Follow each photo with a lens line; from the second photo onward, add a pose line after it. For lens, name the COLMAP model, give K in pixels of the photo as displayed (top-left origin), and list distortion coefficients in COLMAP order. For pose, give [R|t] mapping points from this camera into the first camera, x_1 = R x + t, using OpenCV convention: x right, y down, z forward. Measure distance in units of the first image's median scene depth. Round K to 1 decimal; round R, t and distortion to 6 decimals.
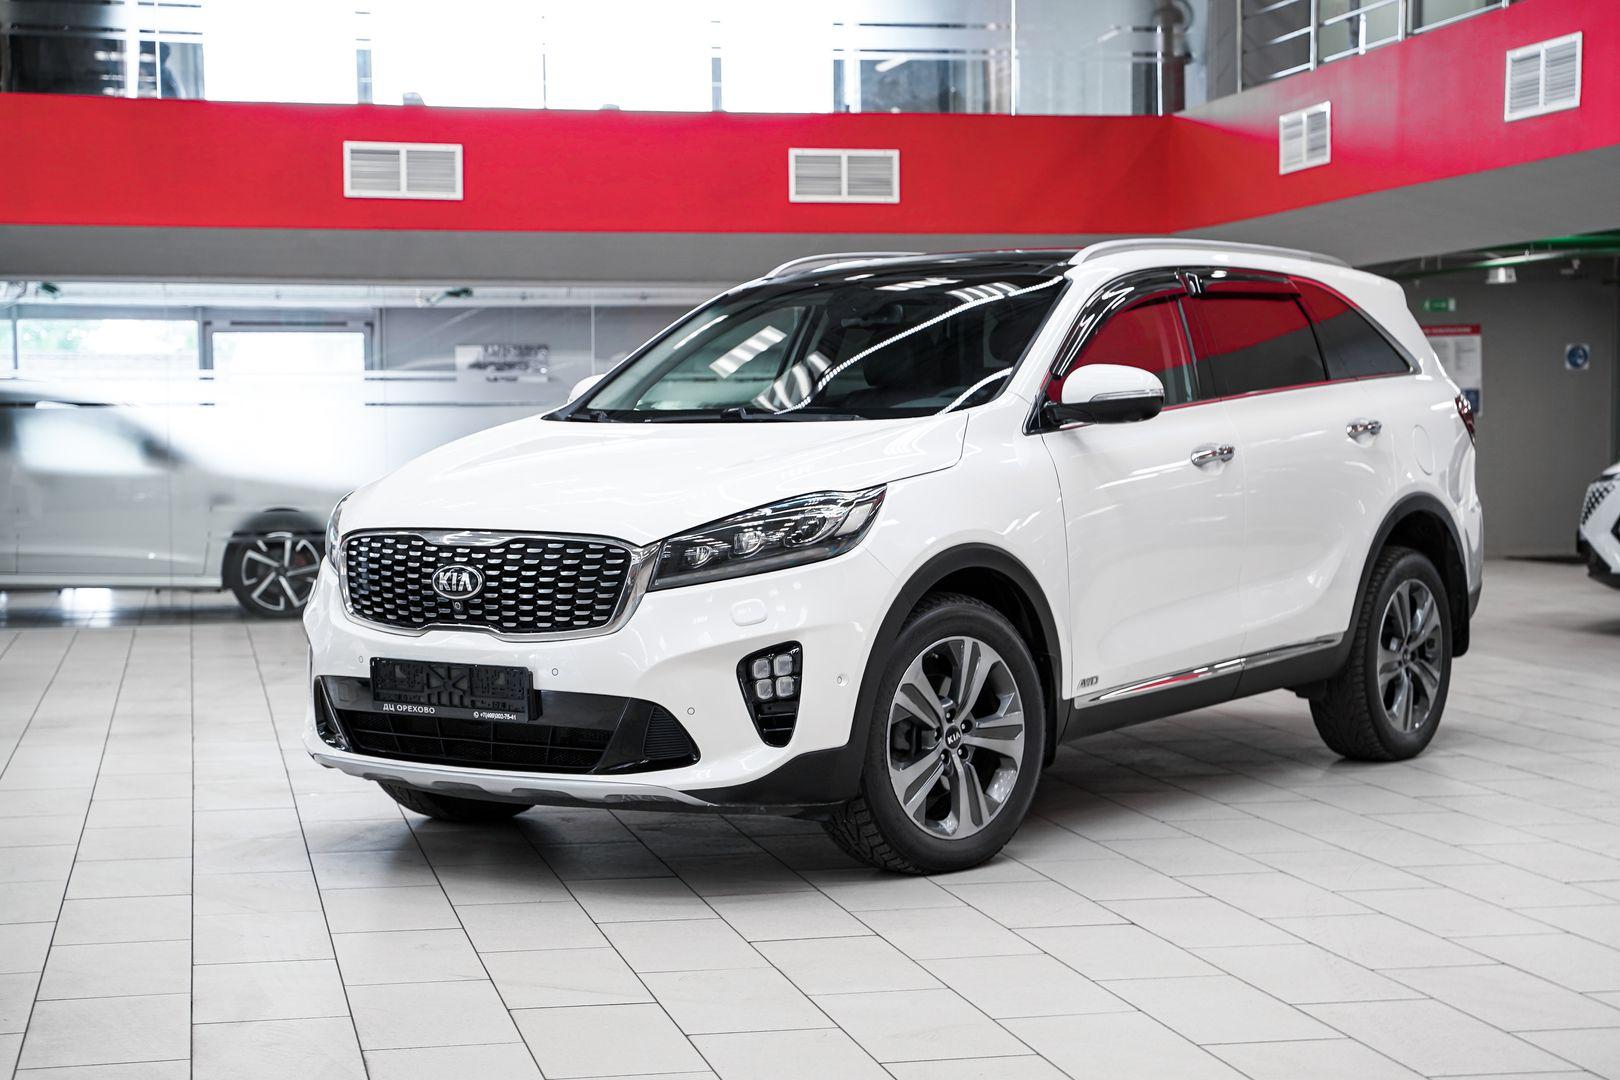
lens RADIAL K [[2566.8, 0, 700.7], [0, 2566.8, 585.4], [0, 0, 1]] dist [0.170778, 0.000000]
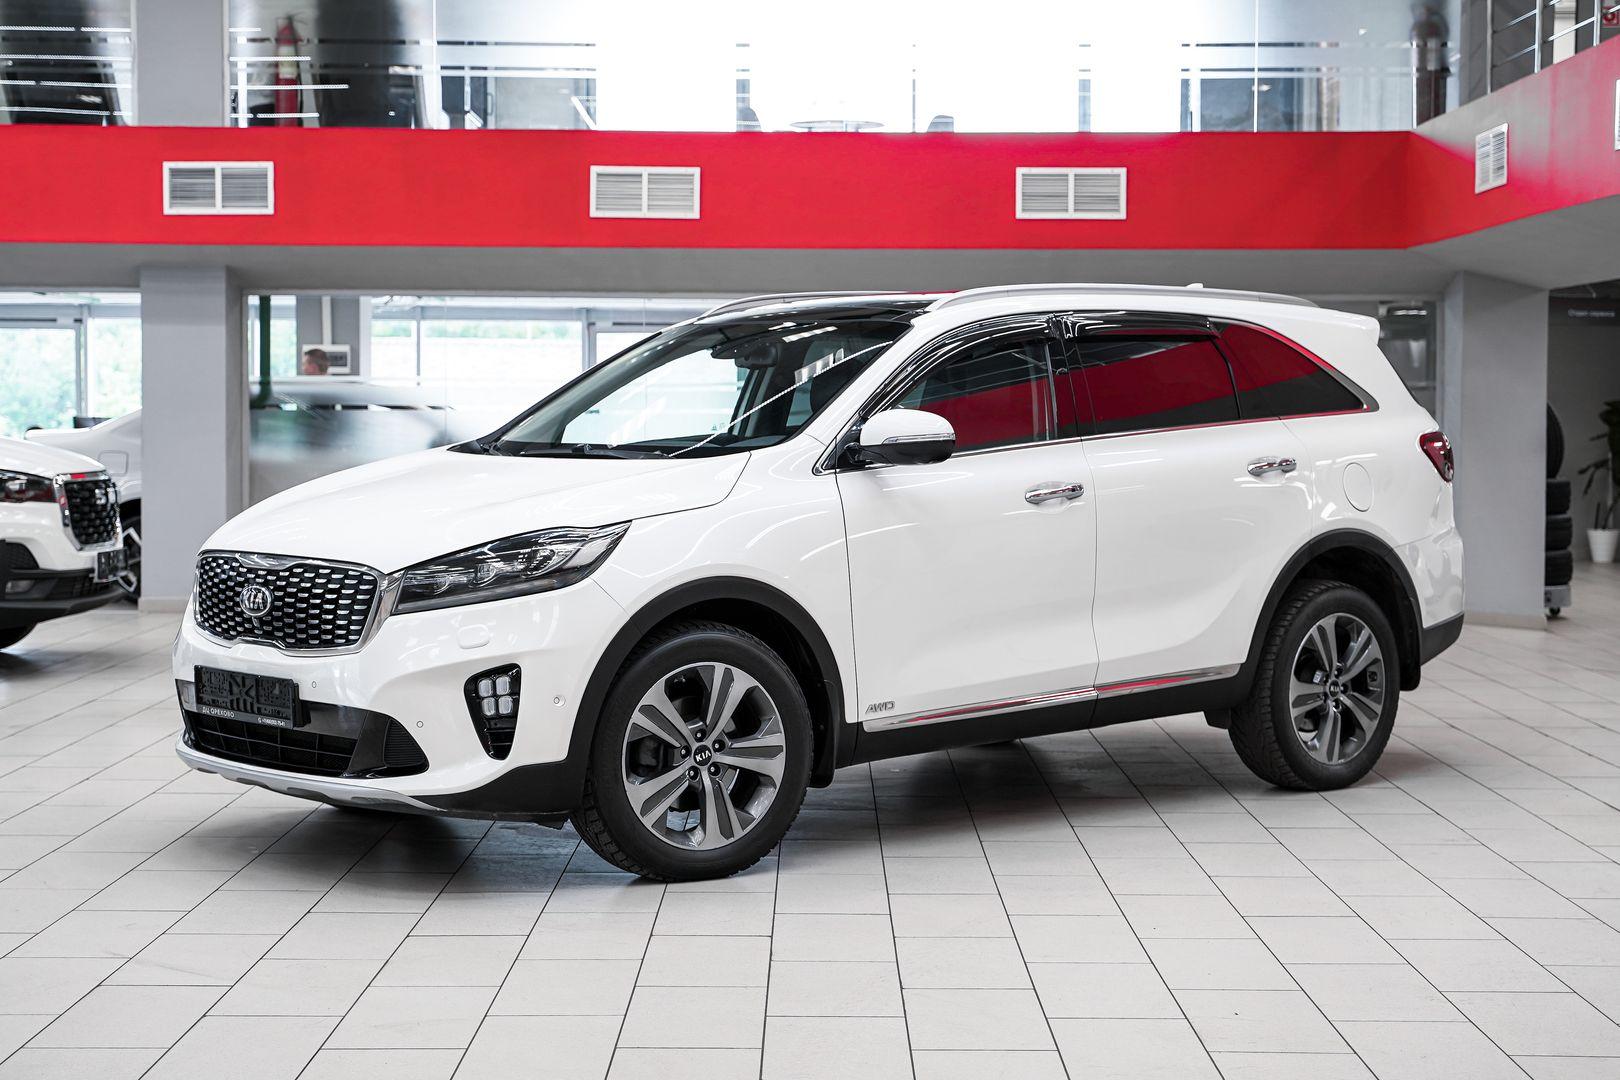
lens RADIAL K [[2558.9, 0, 796.2], [0, 2558.9, 545.0], [0, 0, 1]] dist [0.077160, 0.000000]
pose [[0.978914, 0.023060, -0.202969, 0.329713], [-0.024430, 0.999693, -0.004248, -0.024139], [0.202809, 0.009117, 0.979176, -0.044280]]
